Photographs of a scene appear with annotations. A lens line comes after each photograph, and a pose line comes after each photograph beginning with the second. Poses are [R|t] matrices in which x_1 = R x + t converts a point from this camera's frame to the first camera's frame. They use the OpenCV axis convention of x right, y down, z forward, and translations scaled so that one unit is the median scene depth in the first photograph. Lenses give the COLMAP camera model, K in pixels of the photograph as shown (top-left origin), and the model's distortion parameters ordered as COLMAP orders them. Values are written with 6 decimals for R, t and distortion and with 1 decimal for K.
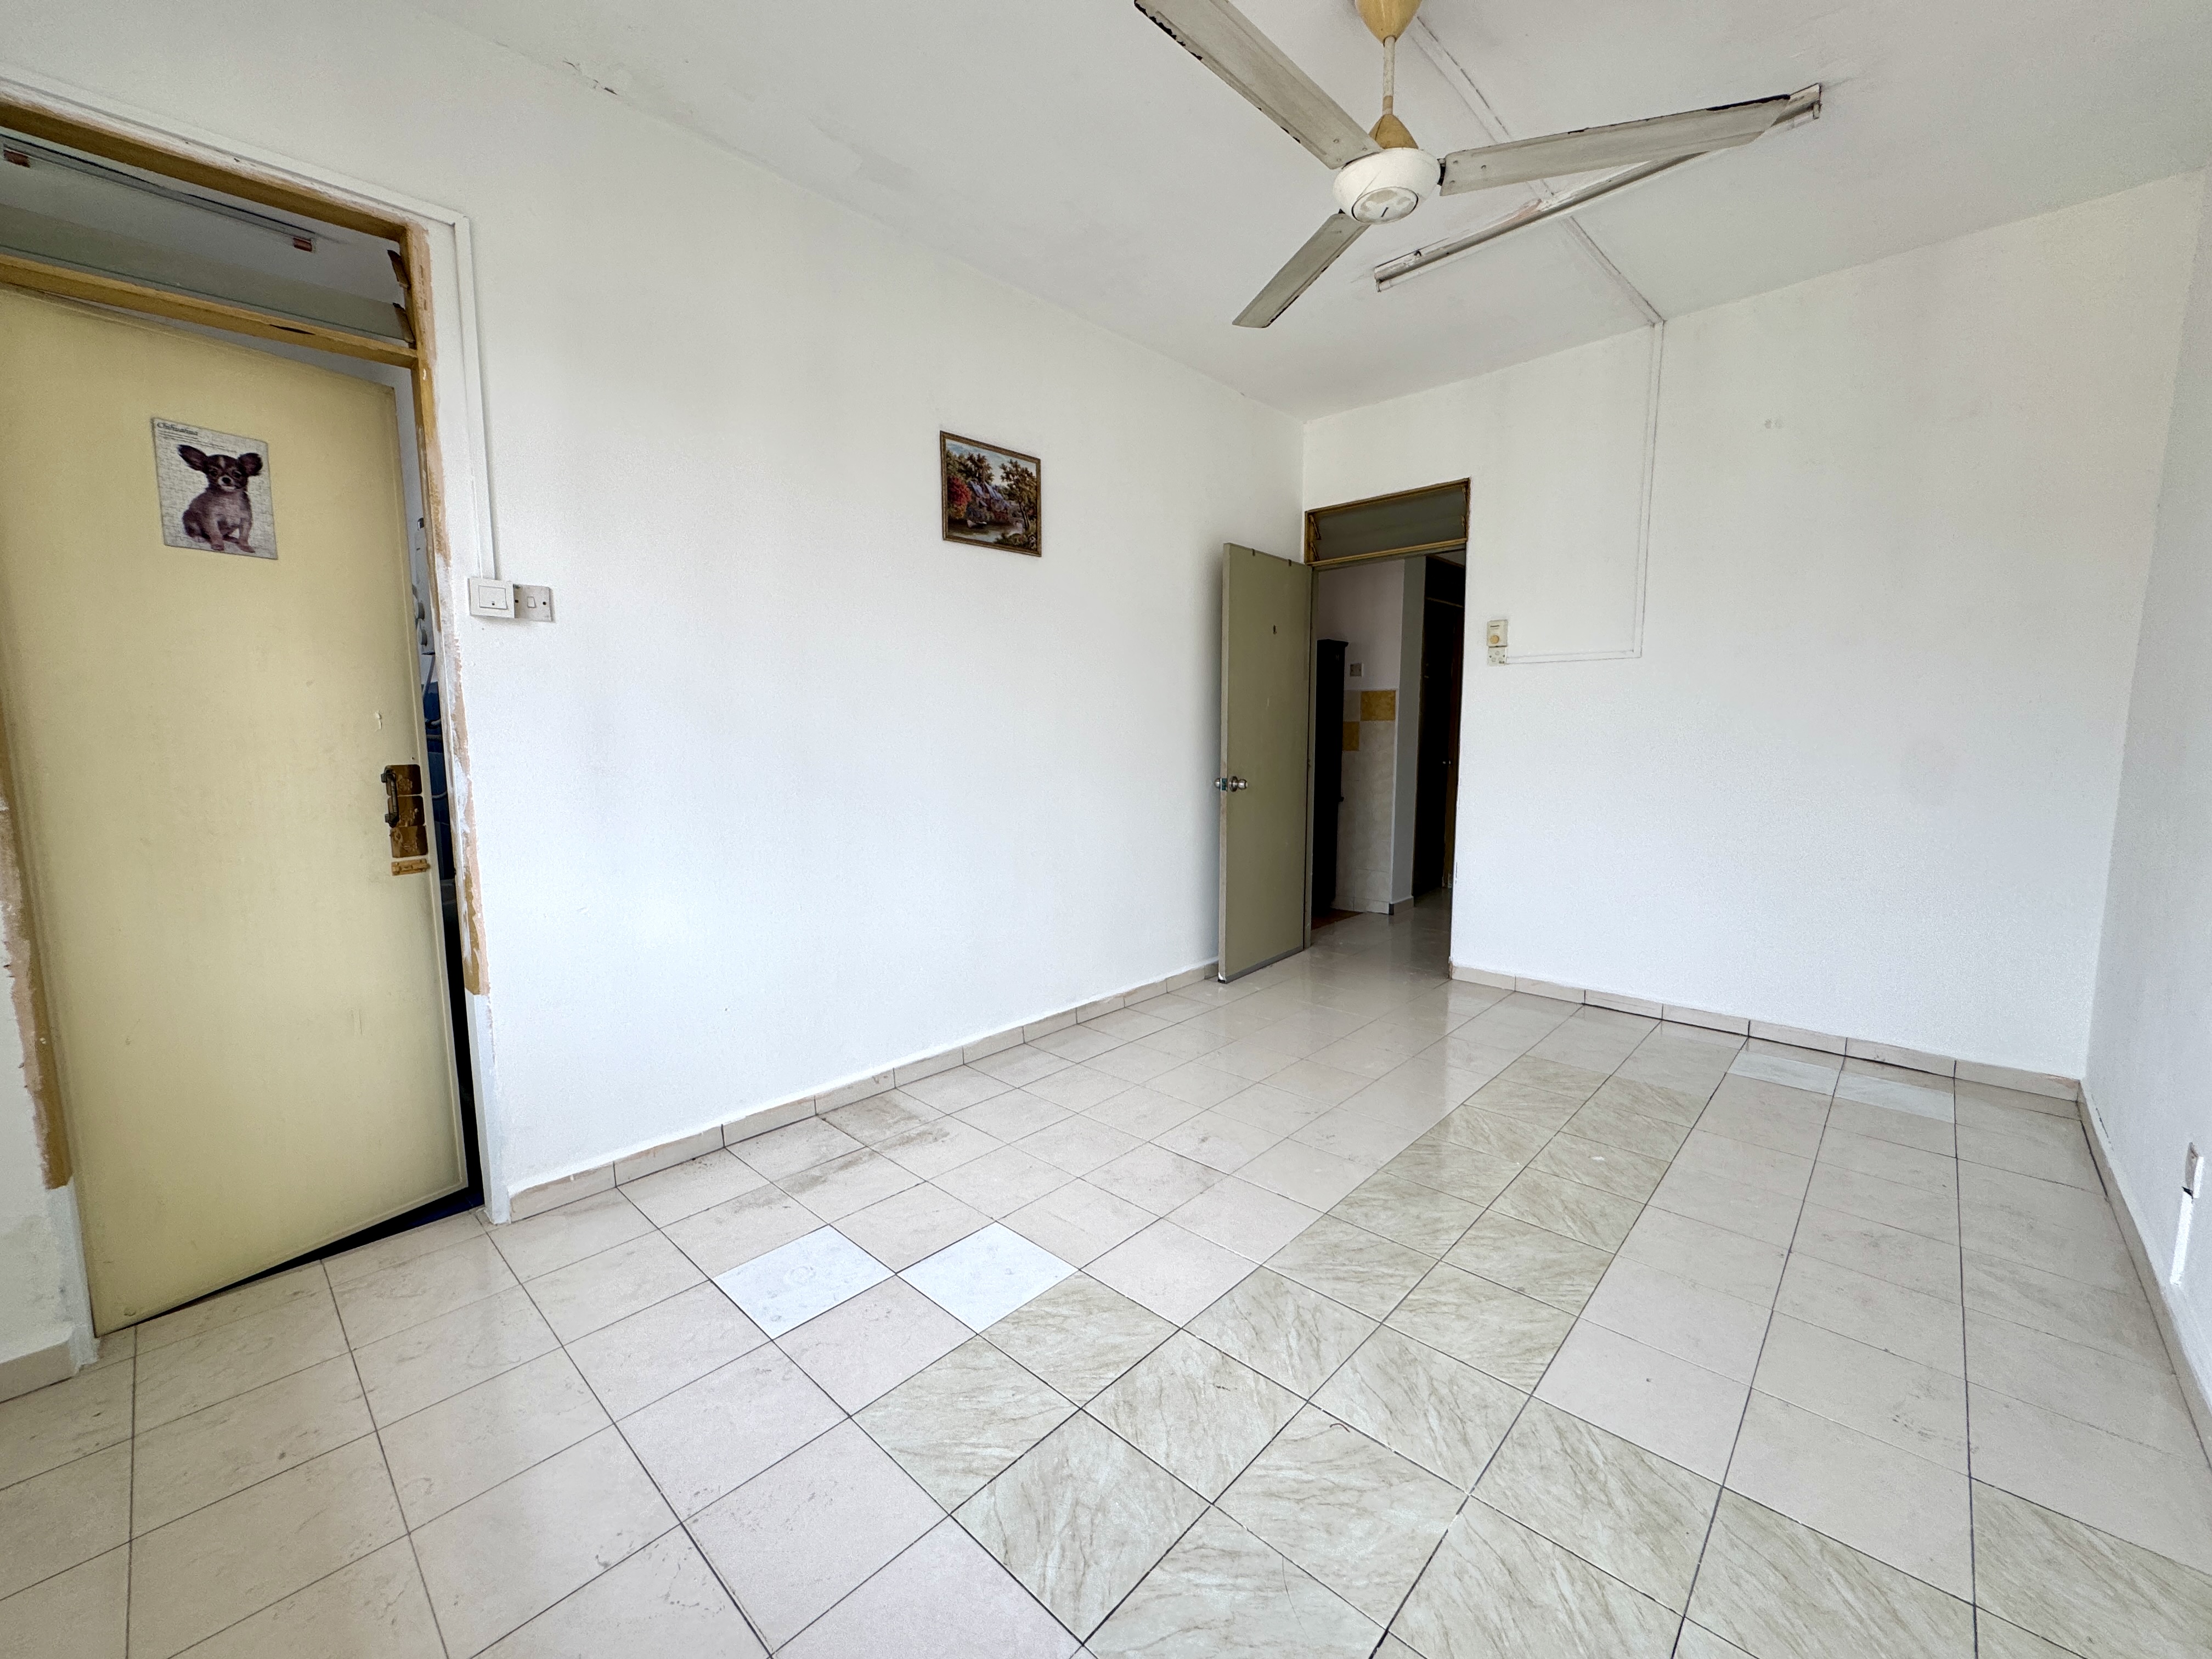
lens RADIAL K [[887.2, 0, 1104.7], [0, 887.2, 825.6], [0, 0, 1]] dist [-0.002047, 0.000189]
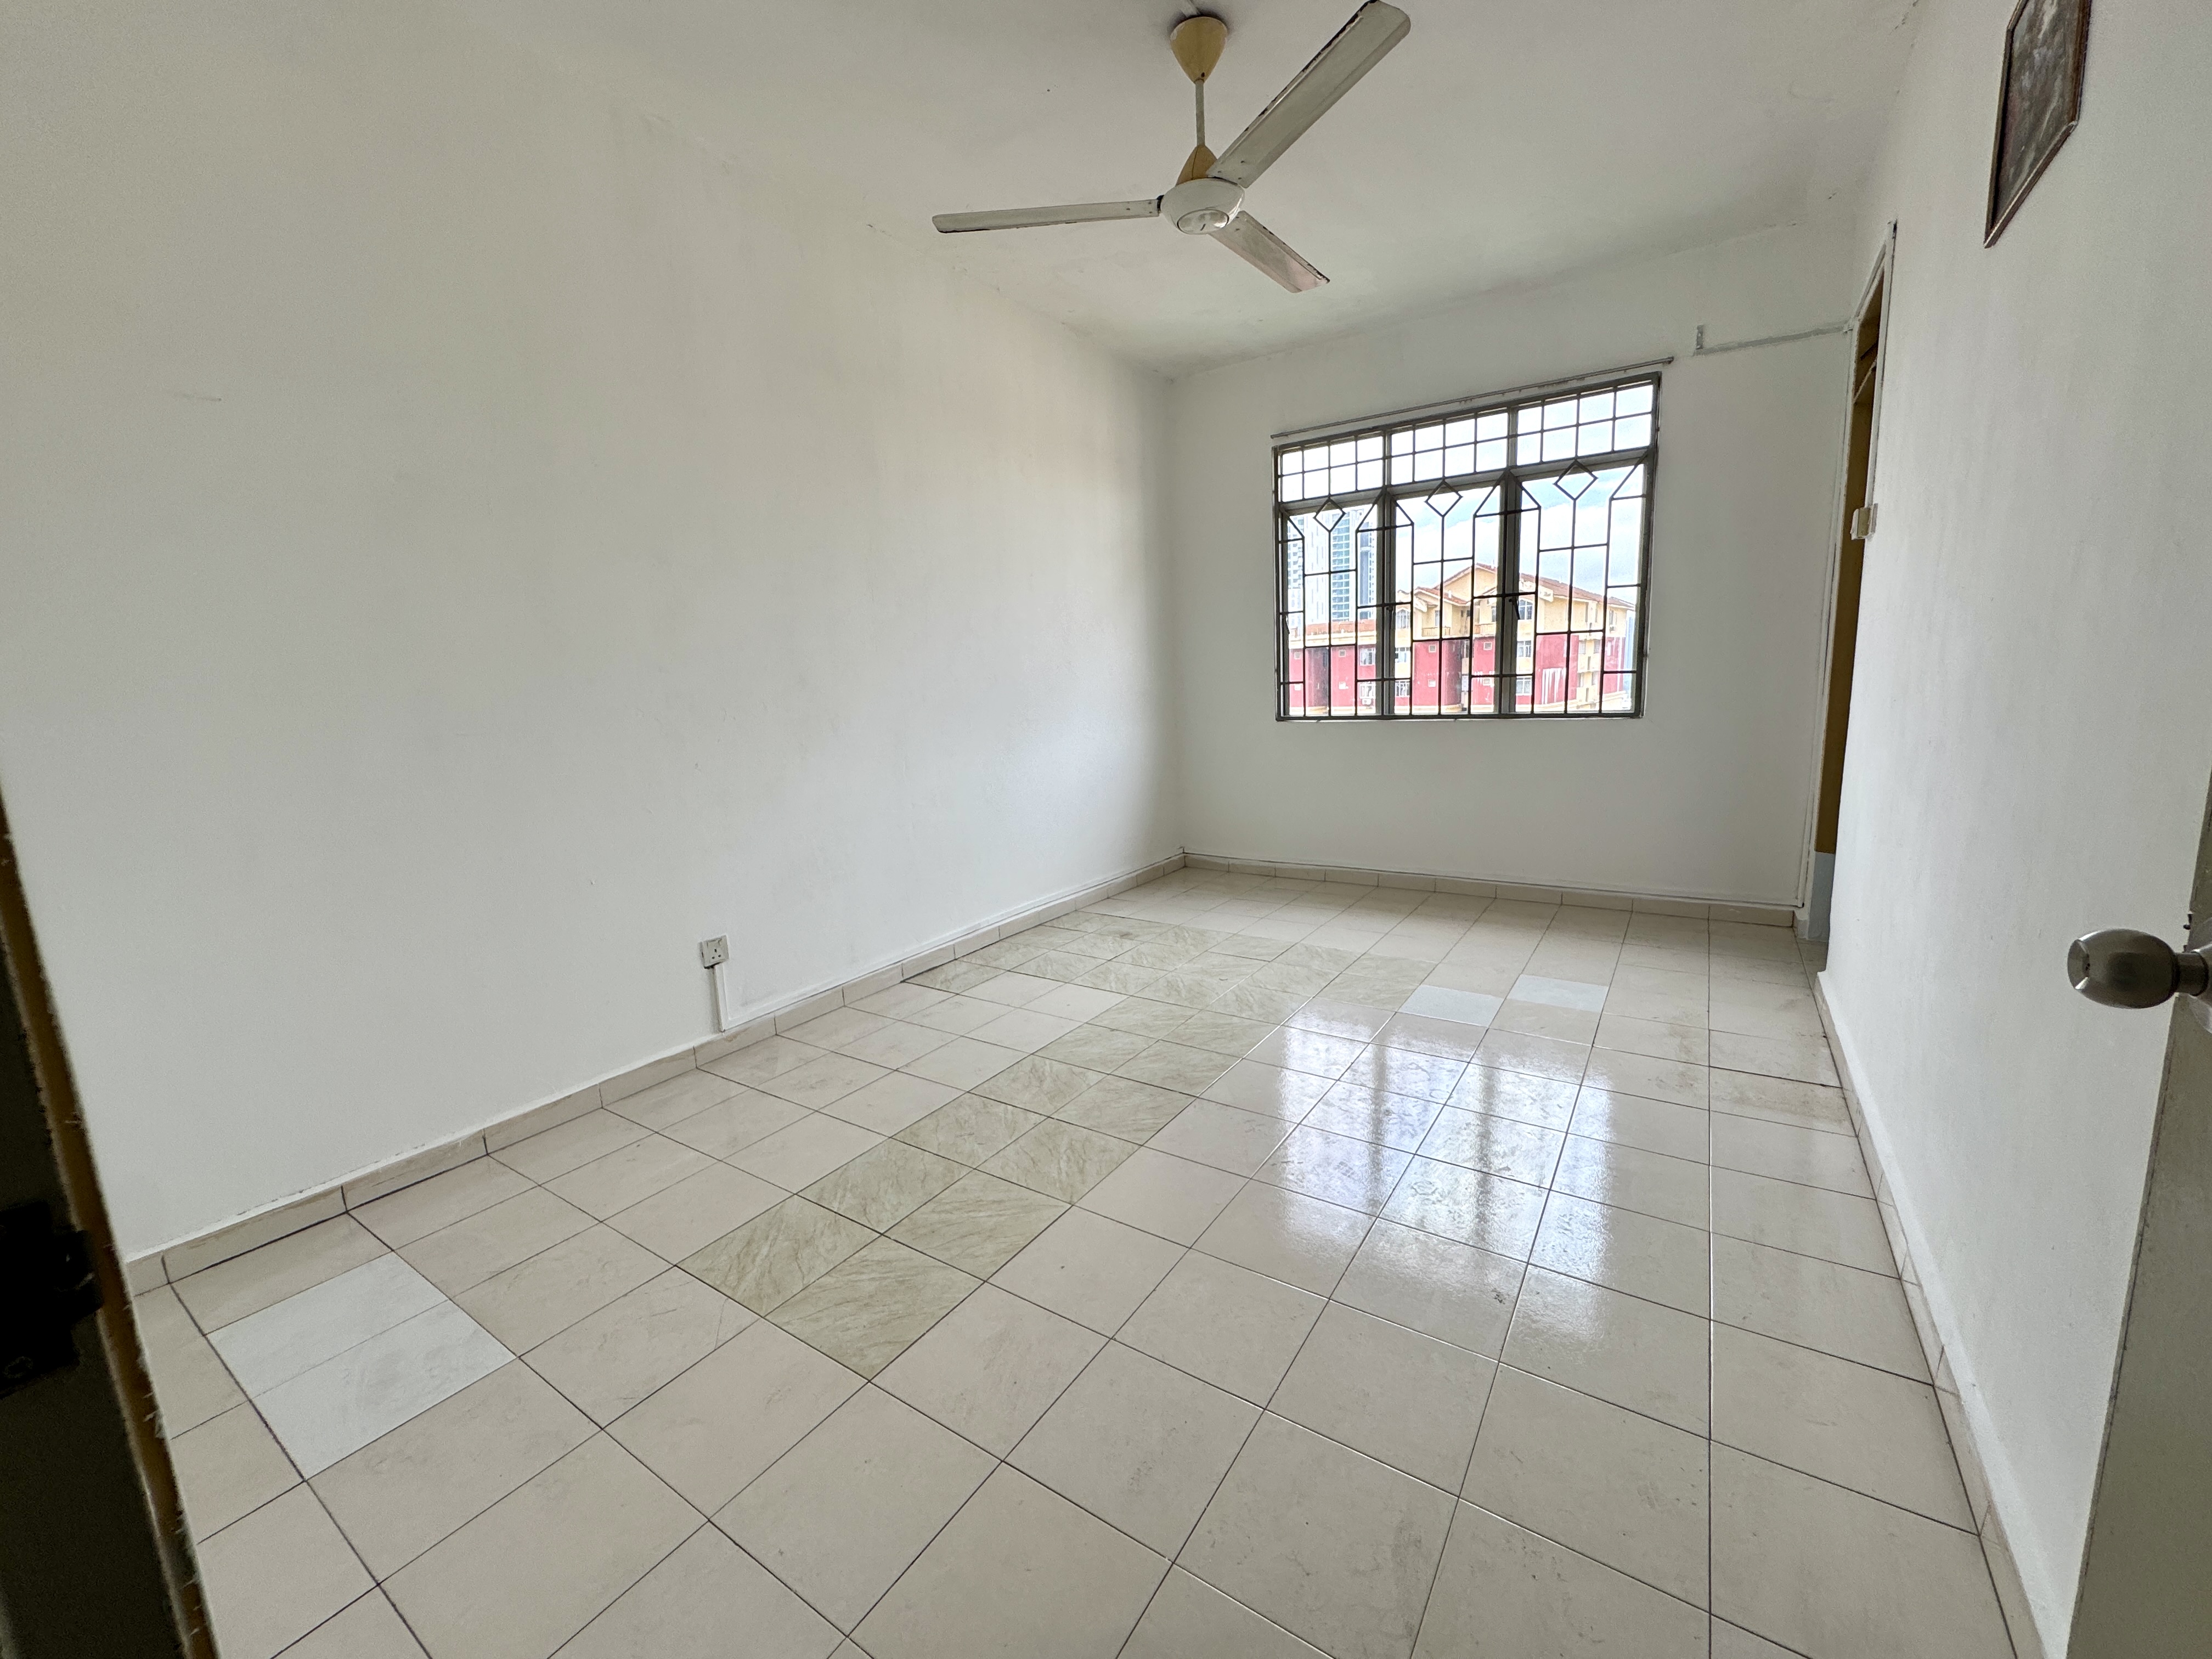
lens RADIAL K [[887.2, 0, 1104.7], [0, 887.2, 825.6], [0, 0, 1]] dist [-0.002047, 0.000189]
pose [[-0.985916, 0.069028, -0.152328, 0.425153], [0.025139, 0.961664, 0.273075, -0.141848], [0.165339, 0.265399, -0.949856, 1.446993]]
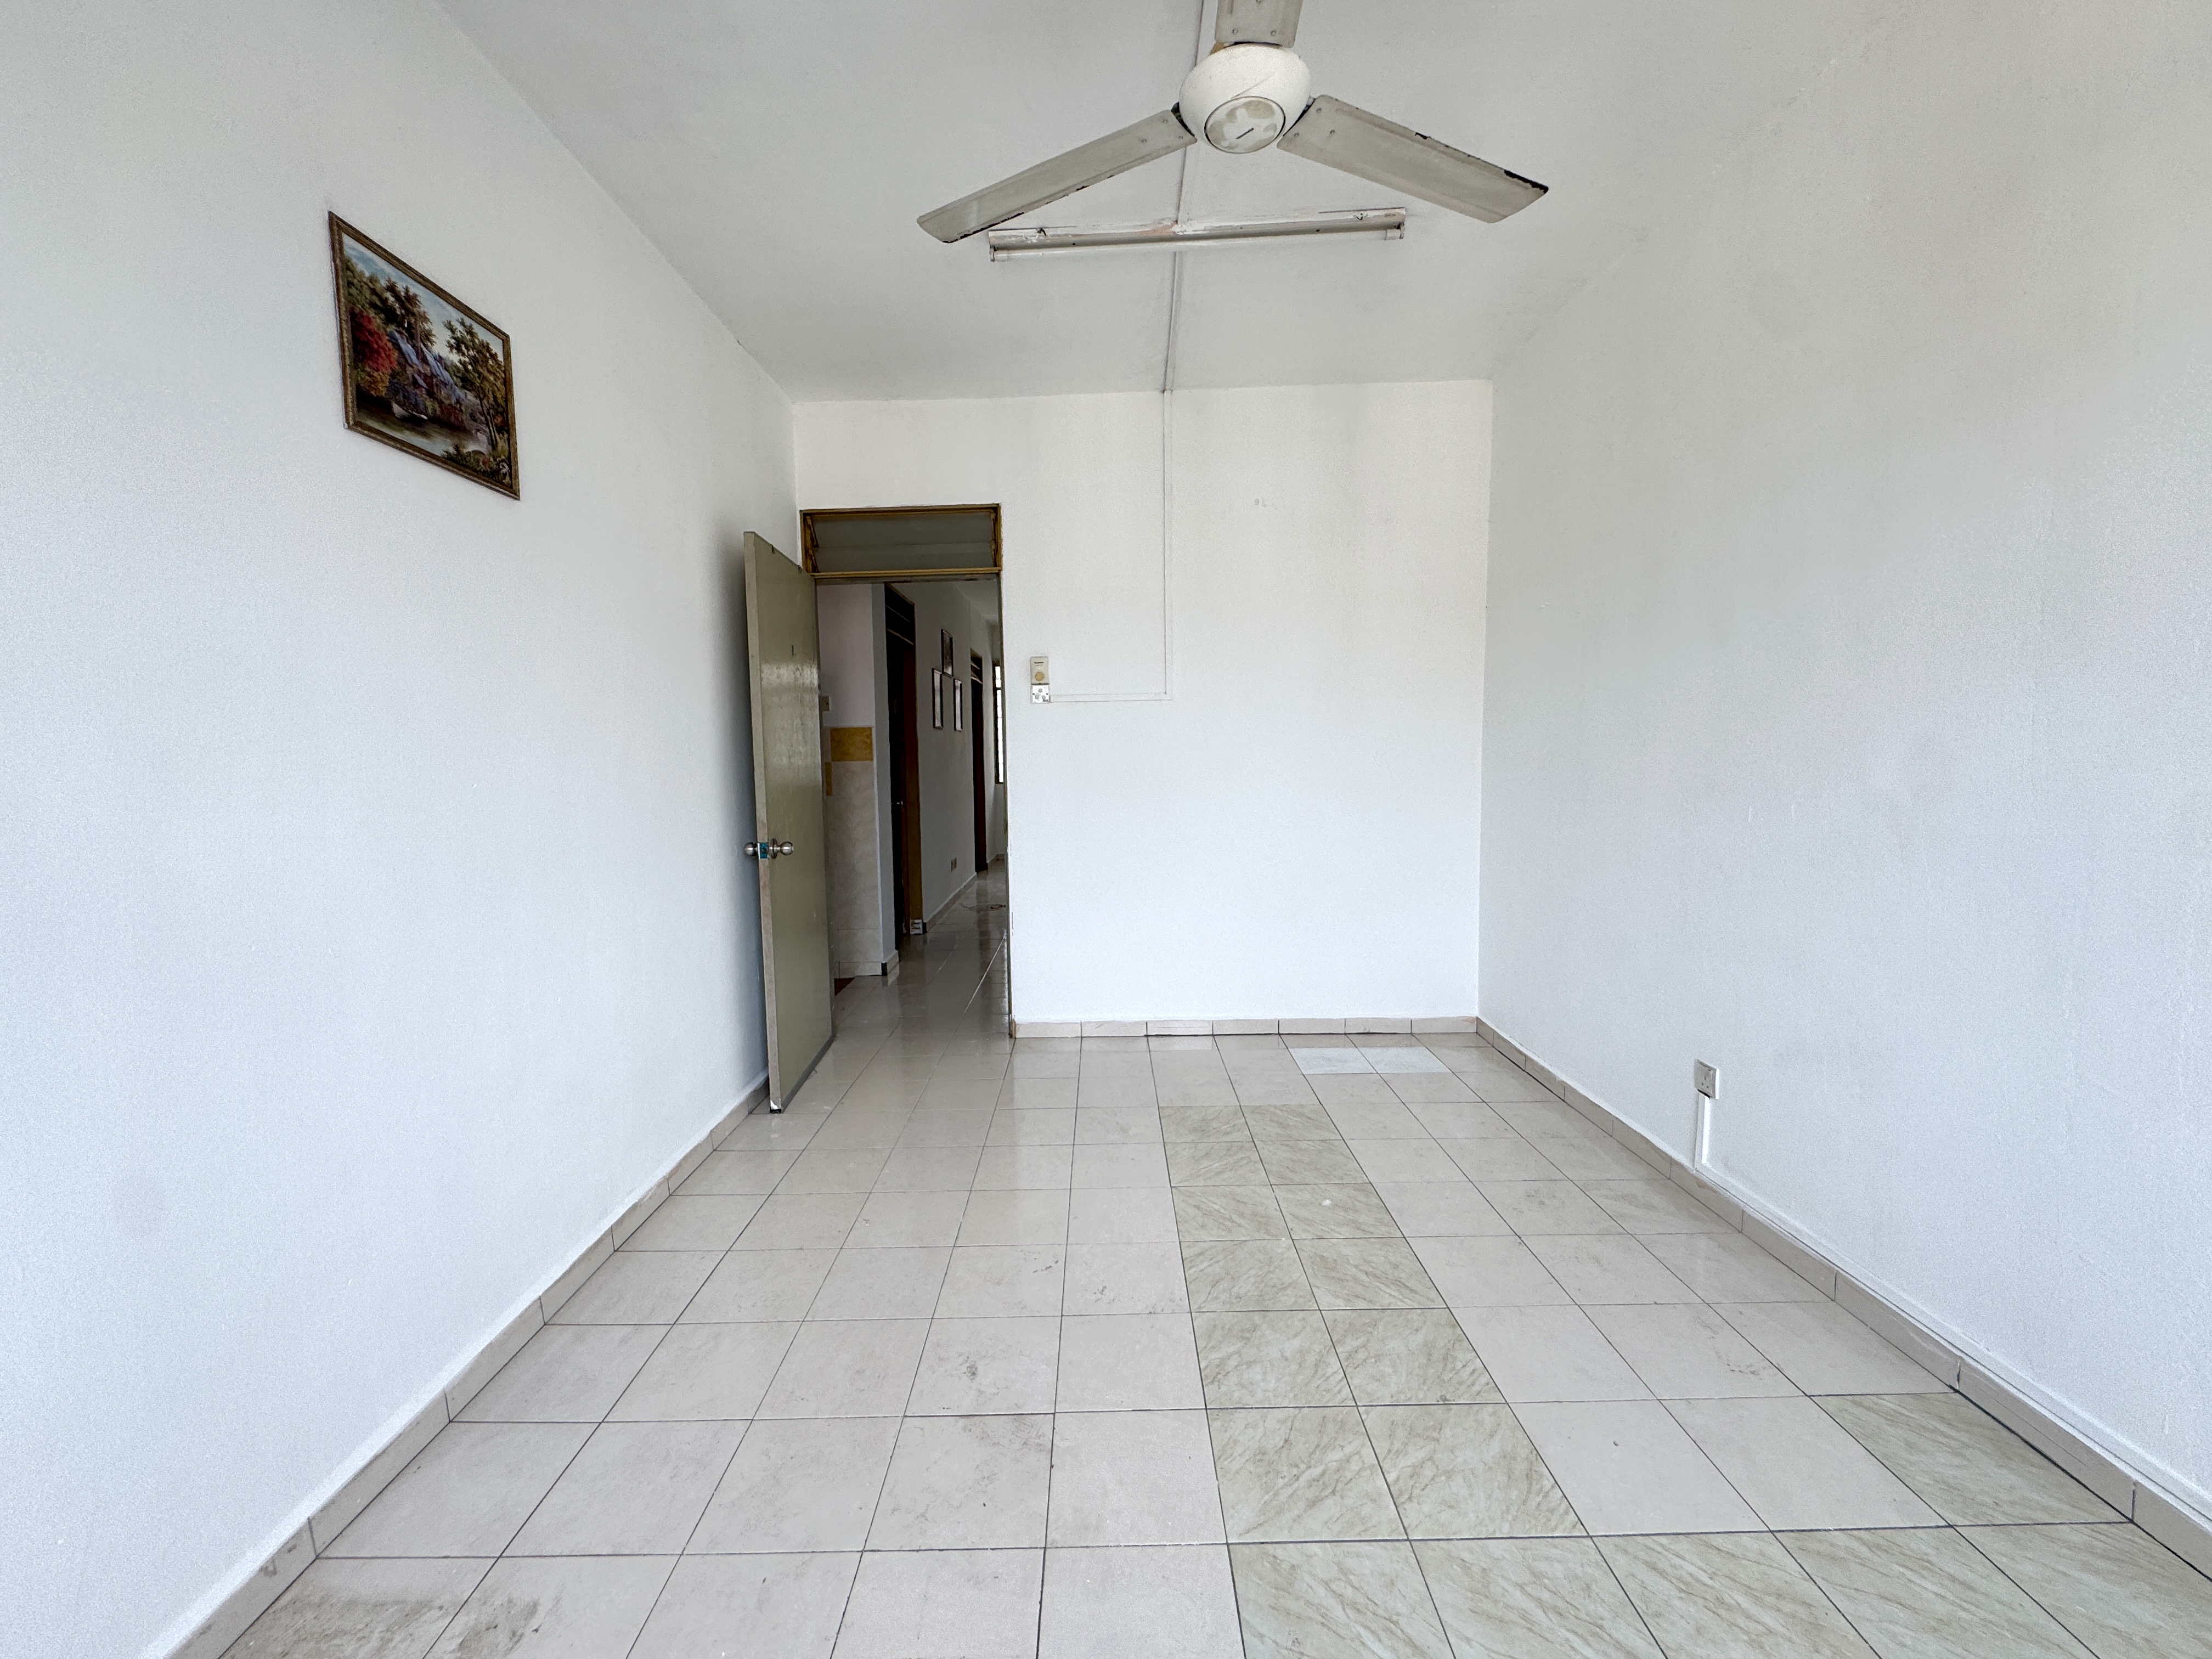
lens RADIAL K [[887.2, 0, 1104.7], [0, 887.2, 825.6], [0, 0, 1]] dist [-0.002047, 0.000189]
pose [[0.728187, -0.064158, 0.682369, -0.218605], [0.090787, 0.995865, -0.003250, -0.050879], [-0.679339, 0.064316, 0.731000, 0.332887]]
